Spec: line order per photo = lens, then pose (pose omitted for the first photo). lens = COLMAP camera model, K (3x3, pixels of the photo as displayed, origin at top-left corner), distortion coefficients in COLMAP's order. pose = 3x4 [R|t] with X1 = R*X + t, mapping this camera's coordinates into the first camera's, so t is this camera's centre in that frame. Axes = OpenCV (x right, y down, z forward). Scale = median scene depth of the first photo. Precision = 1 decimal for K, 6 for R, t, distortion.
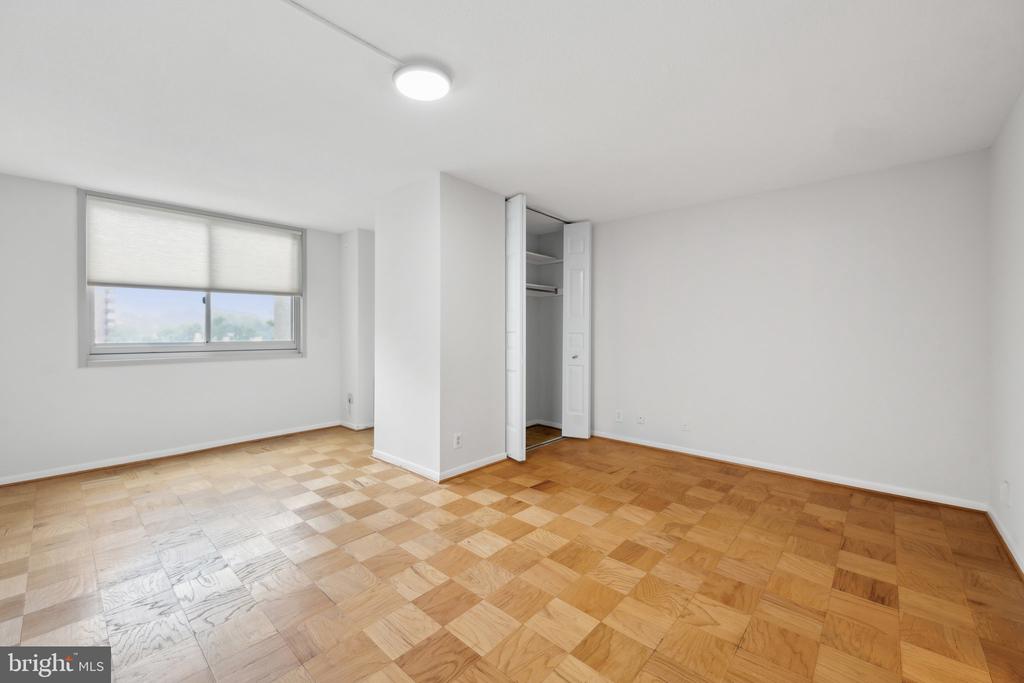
lens RADIAL K [[411.2, 0, 512.0], [0, 411.2, 337.8], [0, 0, 1]] dist [0.001205, -0.000025]
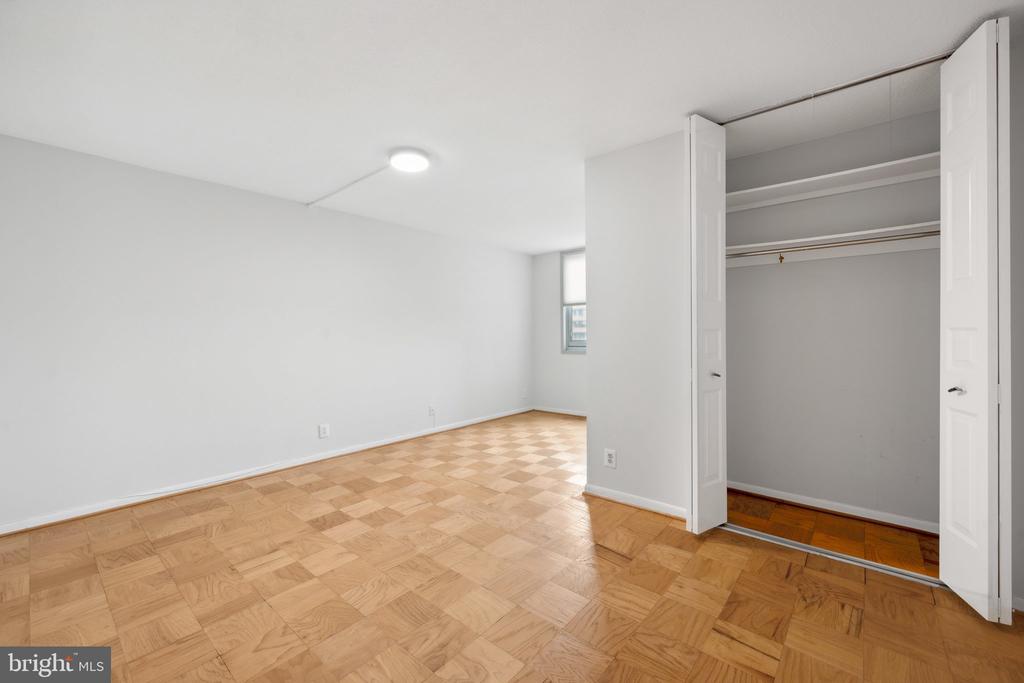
lens RADIAL K [[411.2, 0, 511.3], [0, 411.2, 334.0], [0, 0, 1]] dist [0.001205, -0.000025]
pose [[0.028049, -0.003275, -0.999601, 1.067204], [-0.000779, 0.999994, -0.003298, -0.007934], [0.999606, 0.000872, 0.028047, 1.146291]]
